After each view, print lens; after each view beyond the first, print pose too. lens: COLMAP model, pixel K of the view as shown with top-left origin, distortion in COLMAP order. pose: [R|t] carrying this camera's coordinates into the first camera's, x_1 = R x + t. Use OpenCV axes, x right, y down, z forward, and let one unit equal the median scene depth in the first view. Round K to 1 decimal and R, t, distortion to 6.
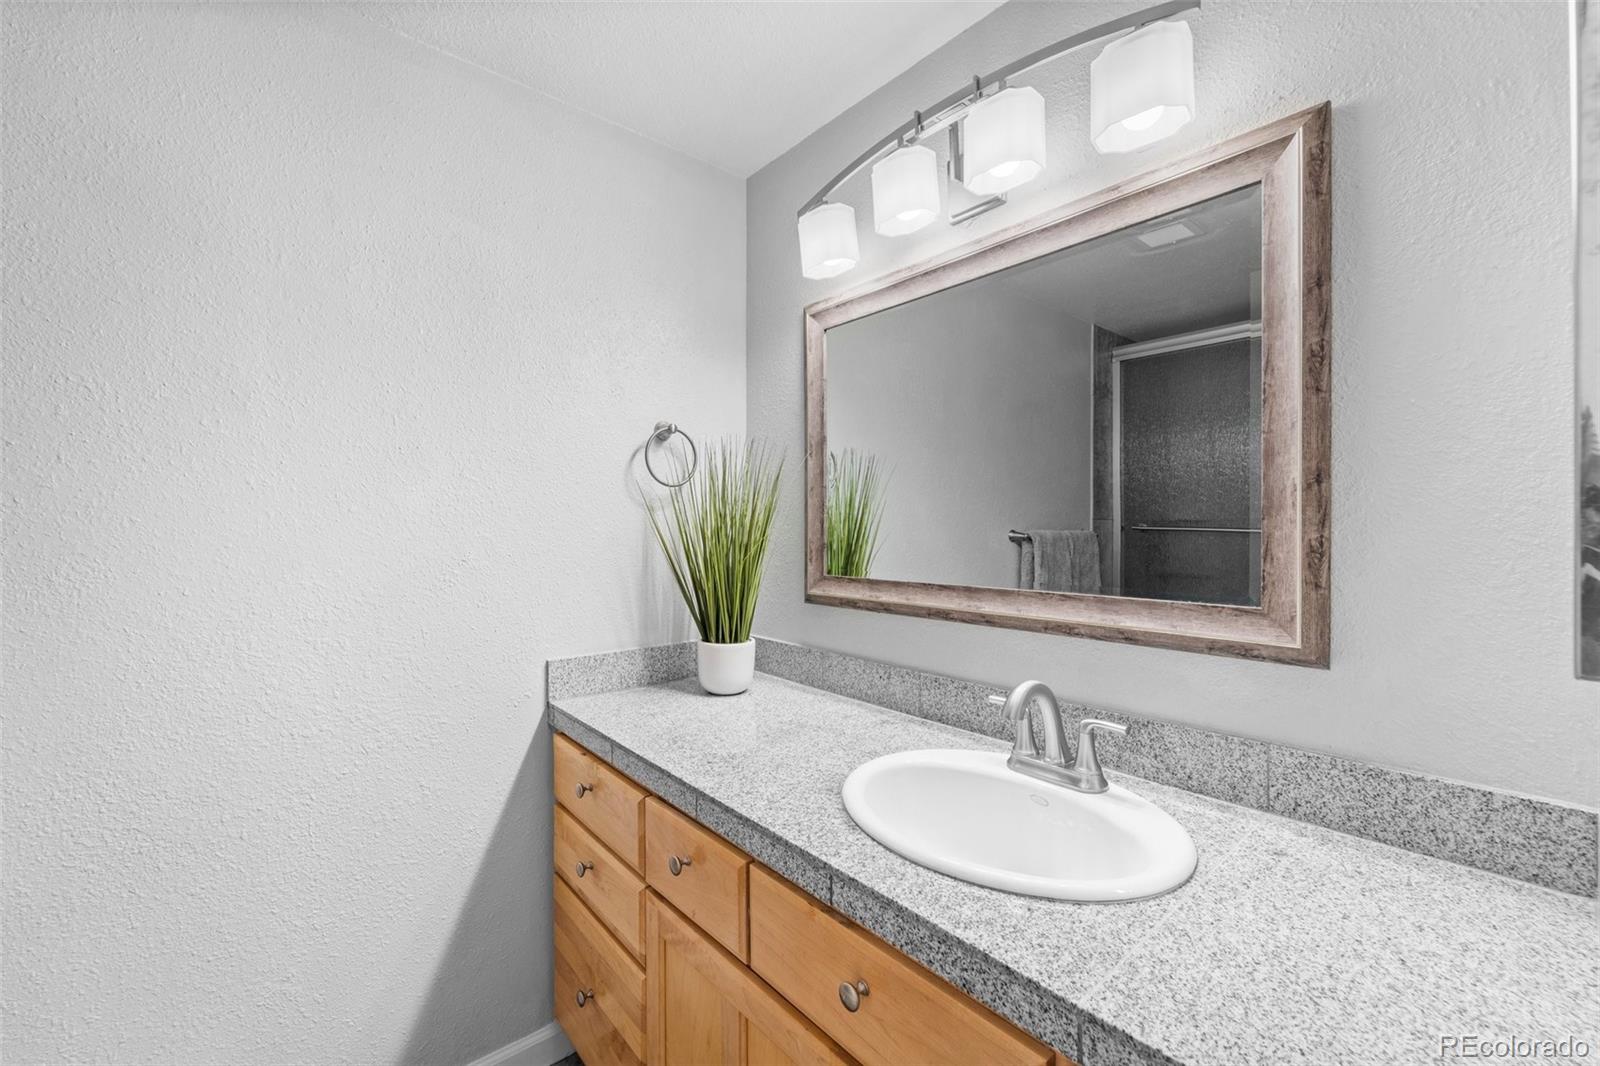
lens RADIAL K [[643.1, 0, 800.0], [0, 643.1, 533.0], [0, 0, 1]] dist [-0.000058, -0.000898]
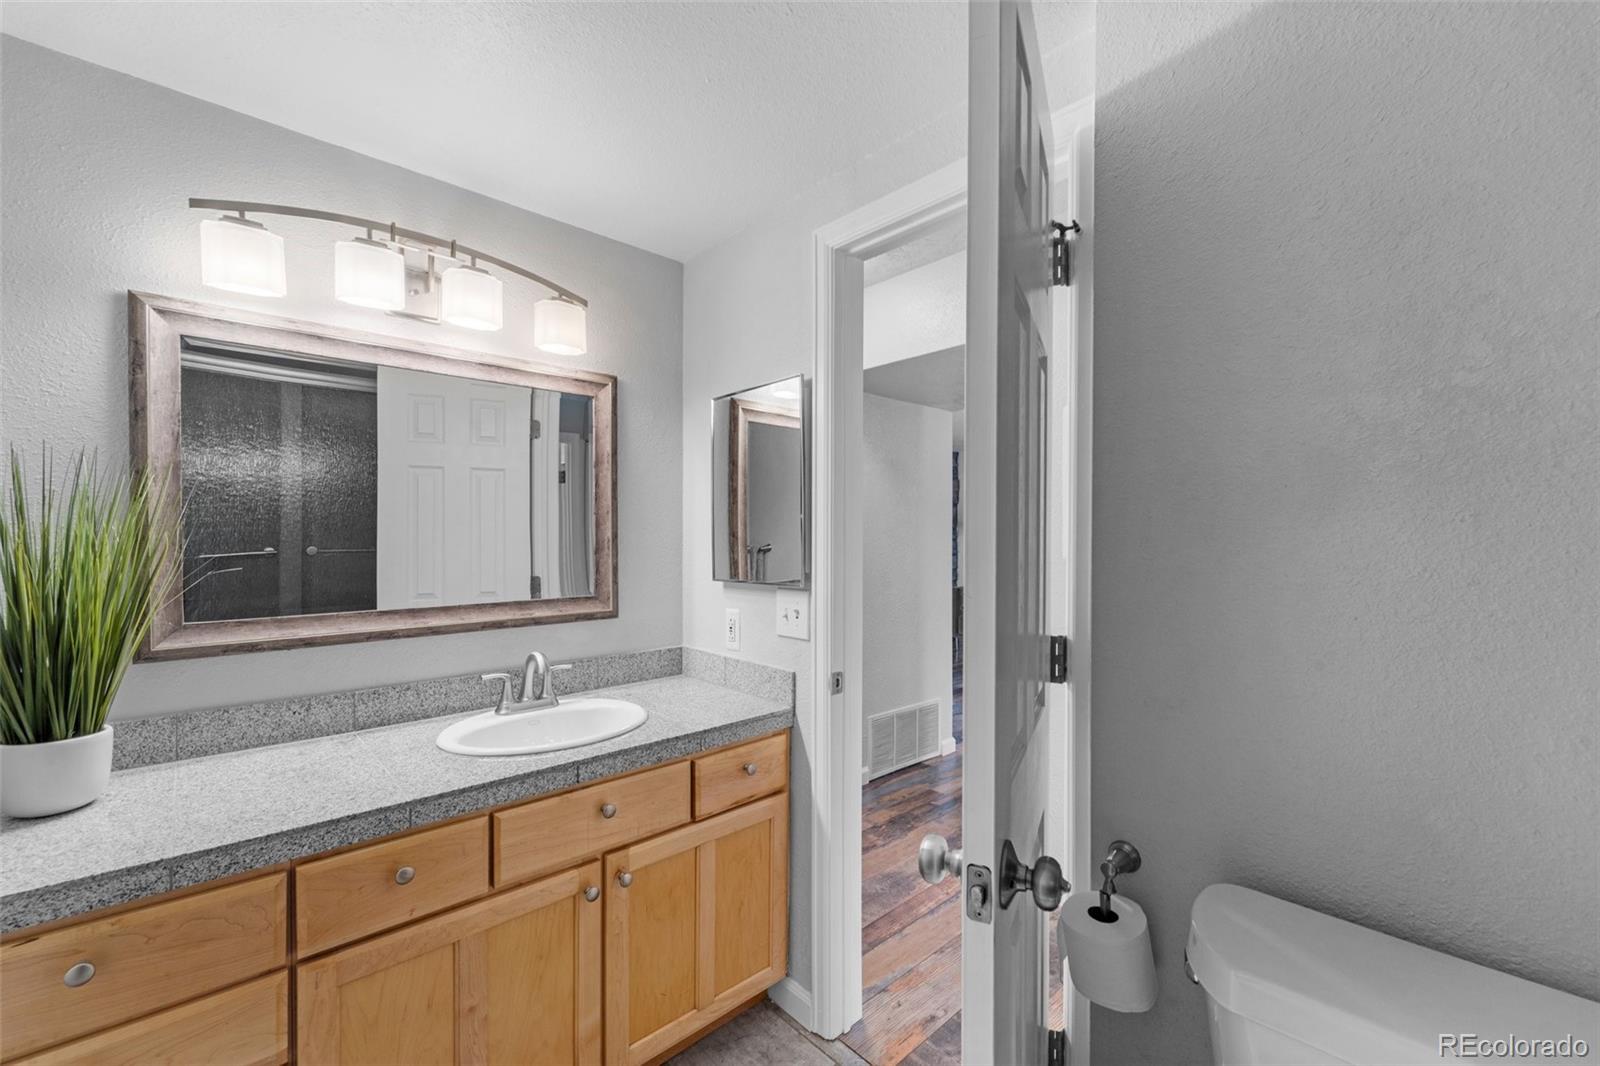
lens RADIAL K [[657.7, 0, 800.6], [0, 657.7, 539.4], [0, 0, 1]] dist [-0.000255, -0.000344]
pose [[-0.019124, -0.011986, 0.999745, -1.209109], [0.004128, 0.999919, 0.012067, -0.077046], [-0.999809, 0.004358, -0.019073, 0.286099]]
